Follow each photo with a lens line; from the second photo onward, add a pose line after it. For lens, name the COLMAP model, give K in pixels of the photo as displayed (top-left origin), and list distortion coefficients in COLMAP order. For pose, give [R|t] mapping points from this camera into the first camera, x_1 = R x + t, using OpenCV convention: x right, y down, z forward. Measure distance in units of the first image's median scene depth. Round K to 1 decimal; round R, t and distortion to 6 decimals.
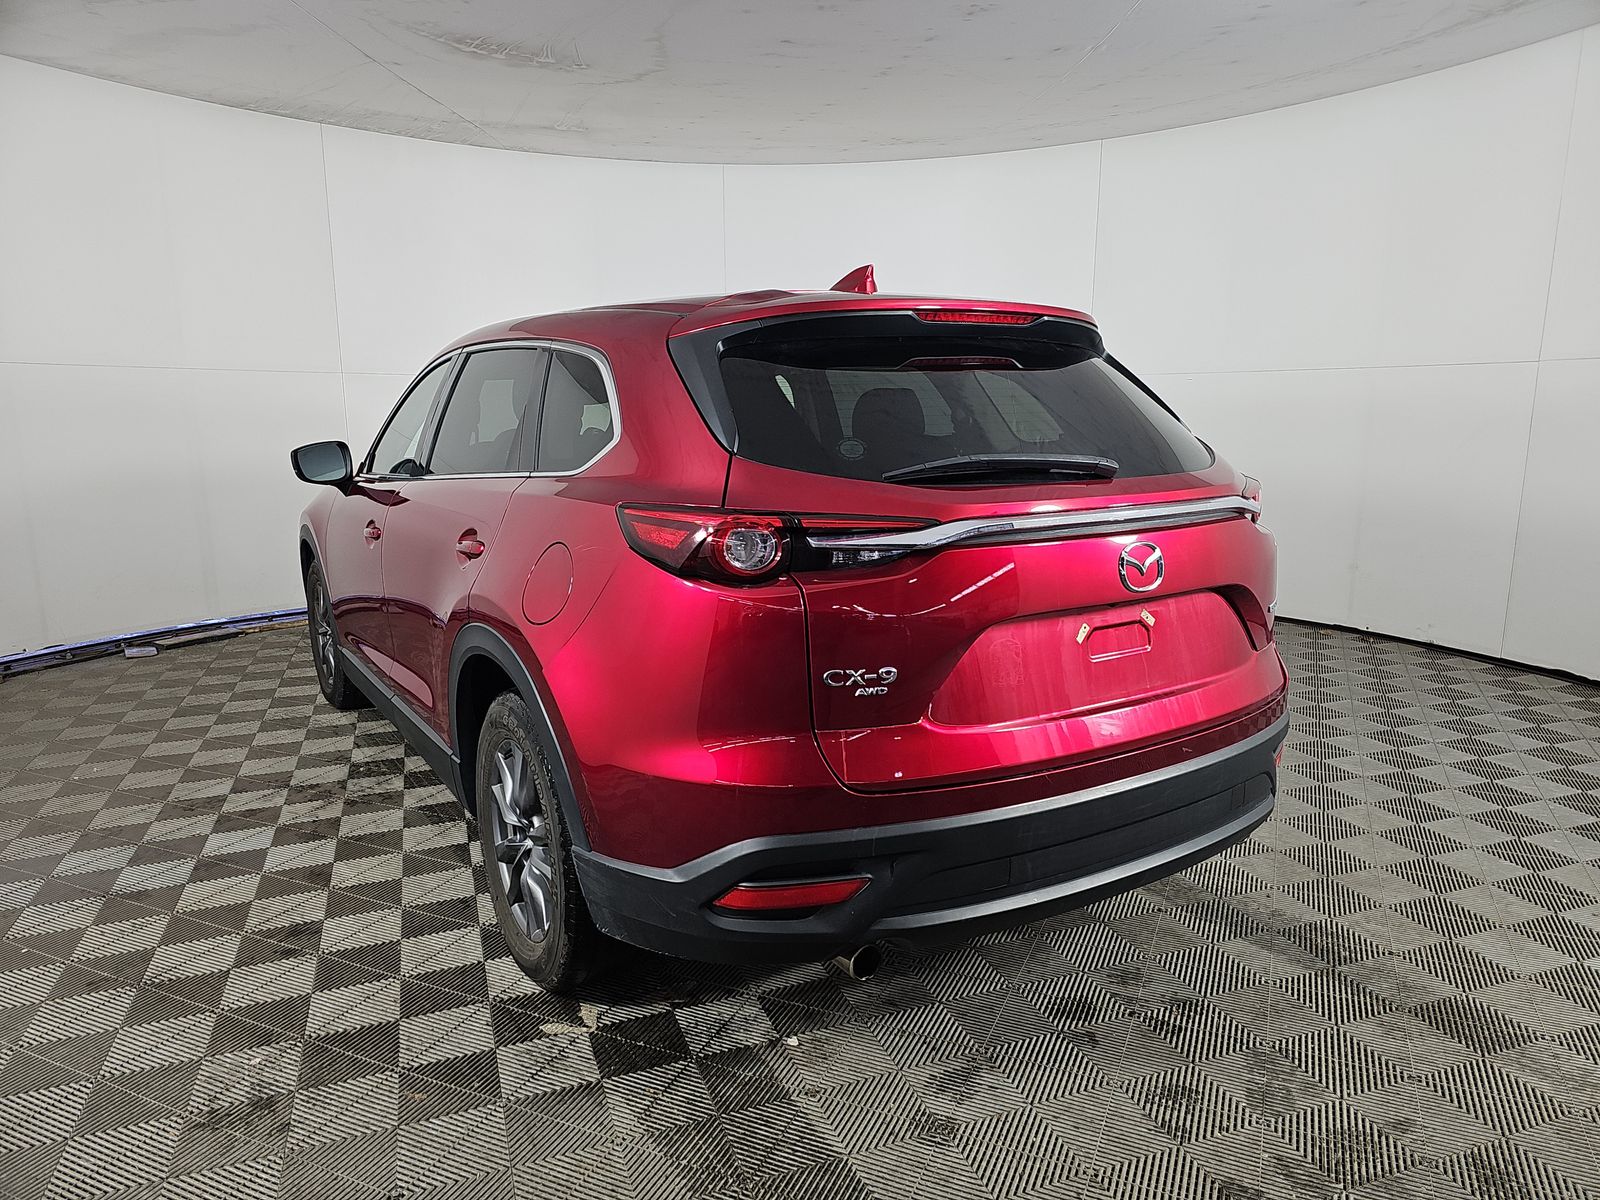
lens RADIAL K [[1074.1, 0, 842.7], [0, 1074.1, 611.0], [0, 0, 1]] dist [0.026382, -0.023394]
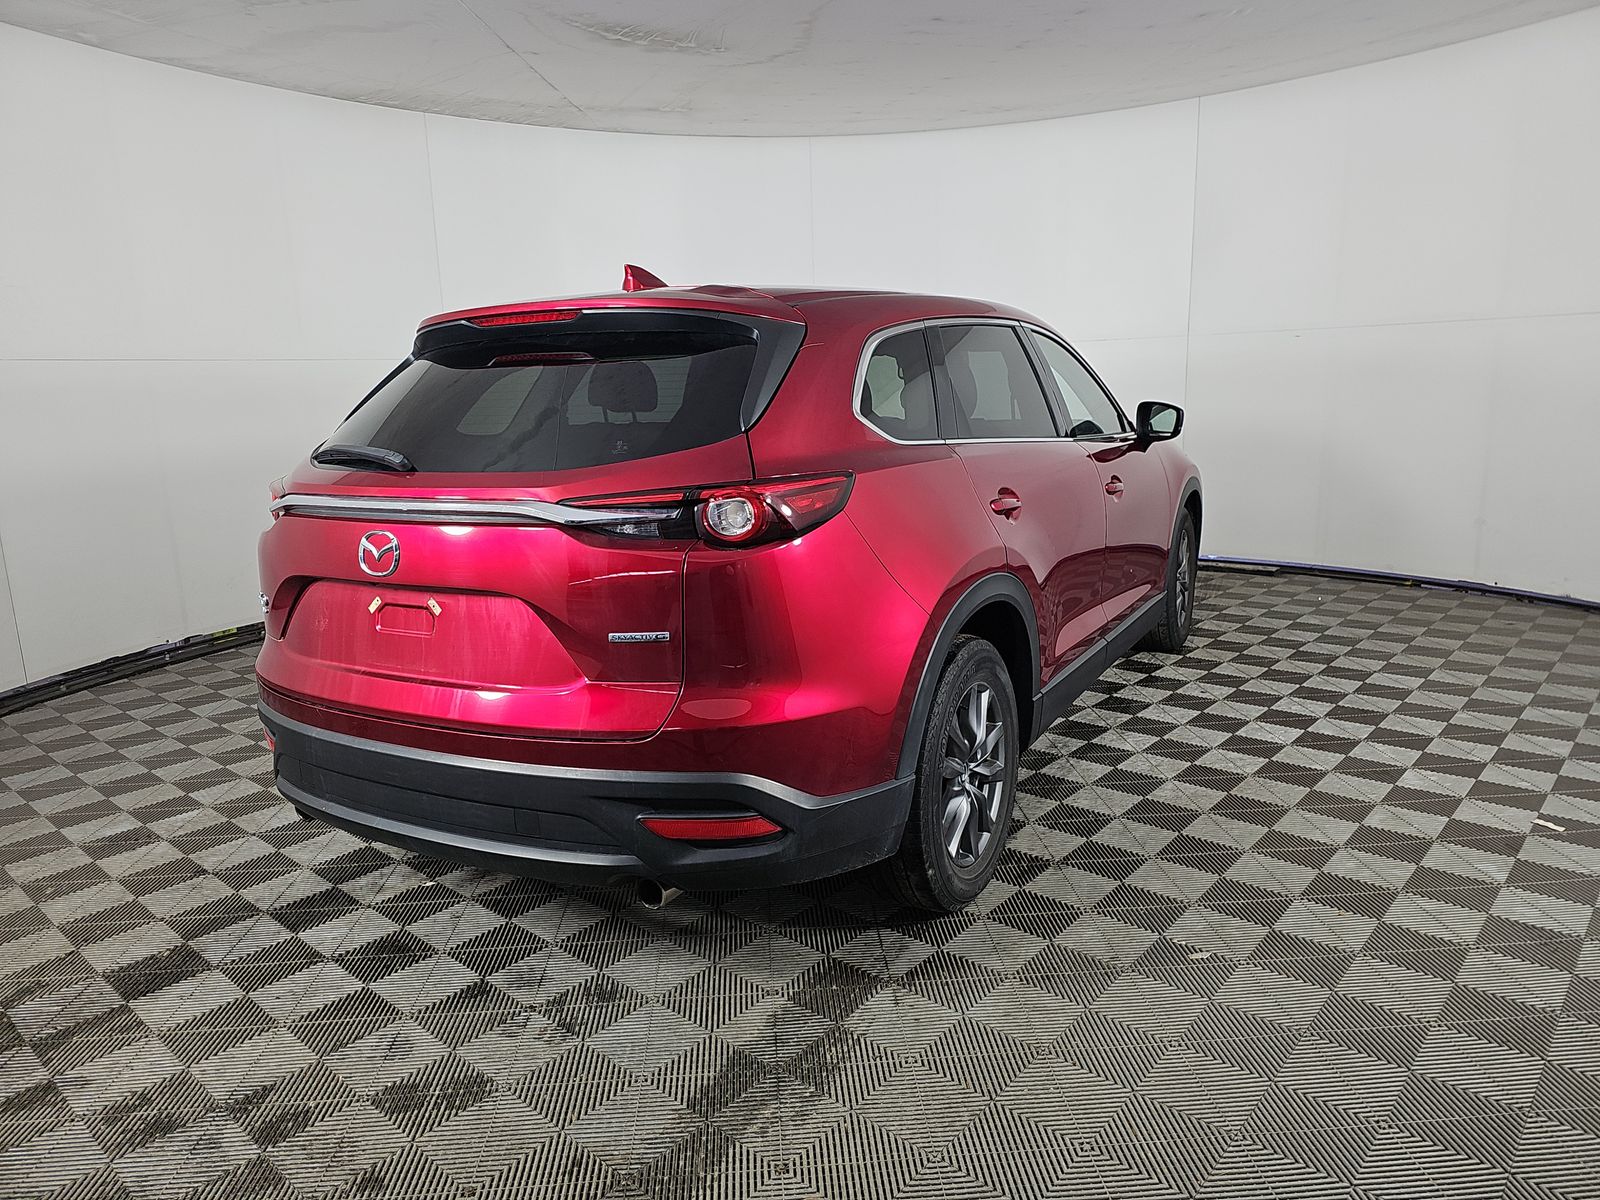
lens RADIAL K [[1074.1, 0, 791.2], [0, 1074.1, 591.8], [0, 0, 1]] dist [0.026382, -0.023394]
pose [[0.458307, 0.158294, -0.874584, 1.283896], [-0.134929, 0.984999, 0.107571, -0.158572], [0.878492, 0.068706, 0.472791, 0.762437]]
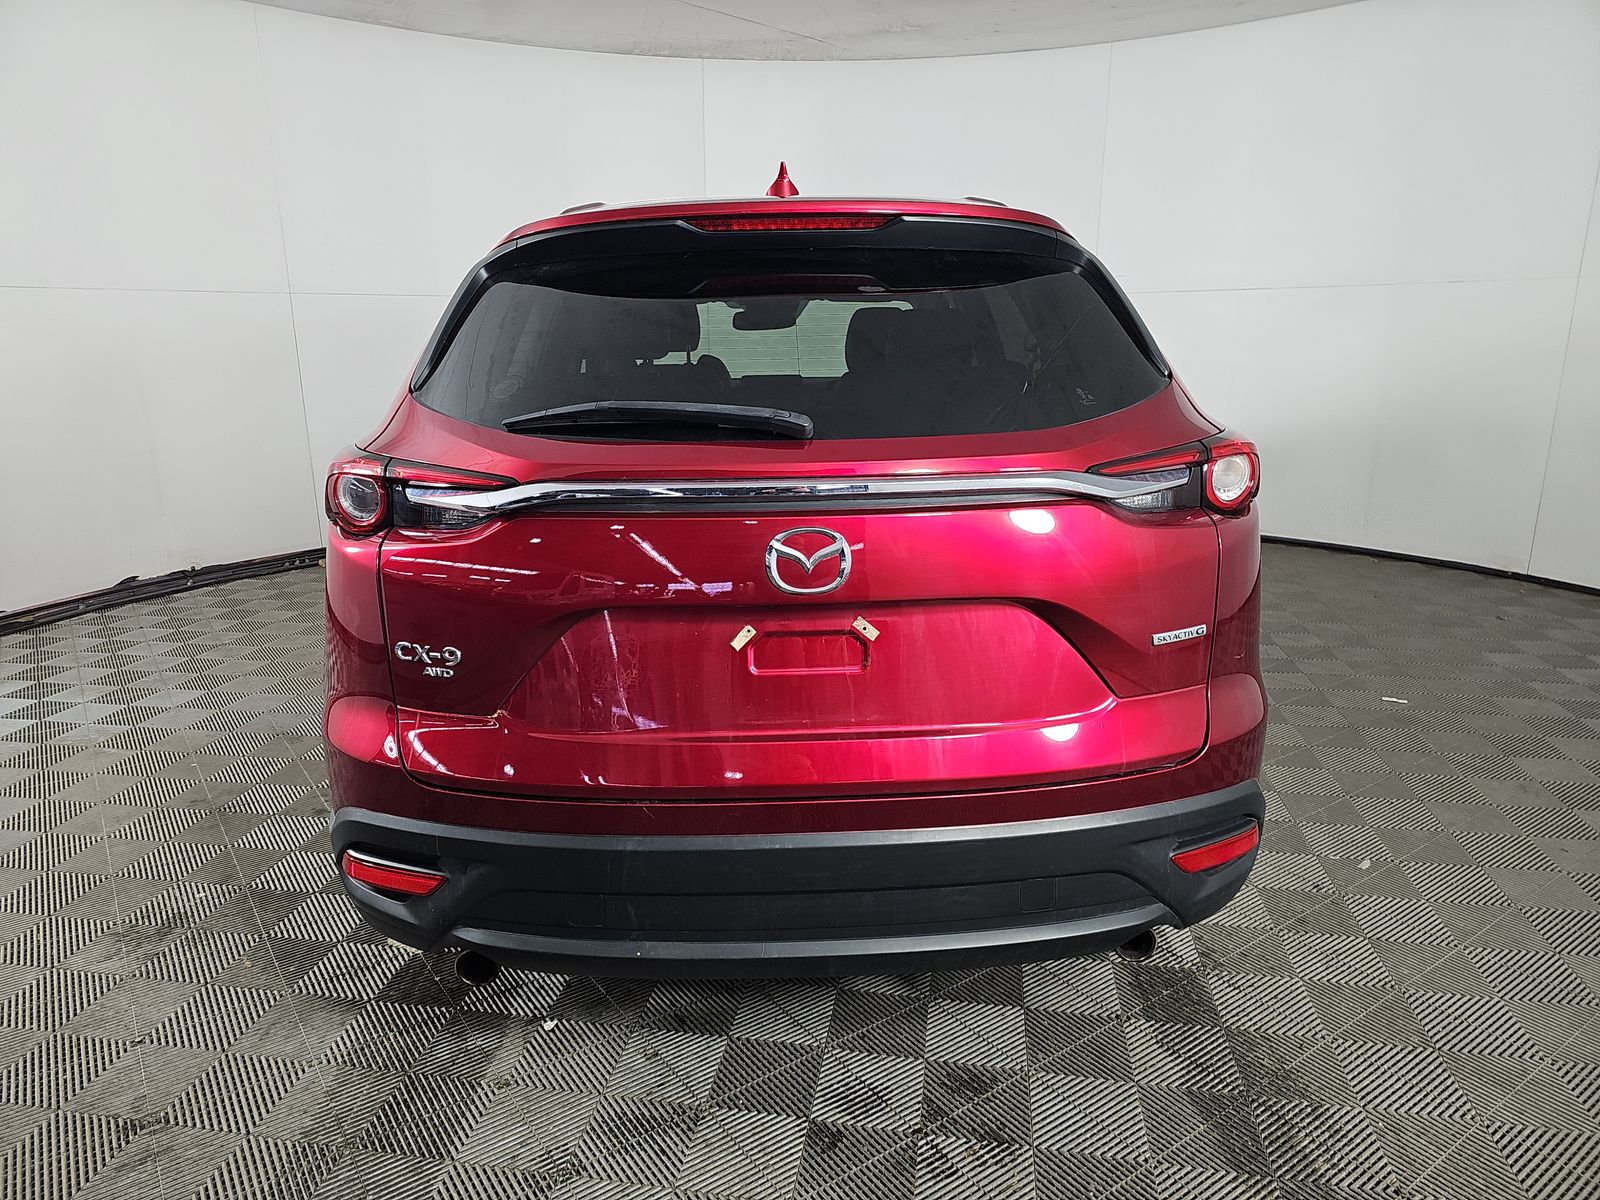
lens RADIAL K [[1074.1, 0, 829.2], [0, 1074.1, 600.3], [0, 0, 1]] dist [0.026382, -0.023394]
pose [[0.859009, 0.121355, -0.497369, 0.591381], [-0.089056, 0.992109, 0.088259, -0.071981], [0.504155, -0.031521, 0.863038, 0.330398]]
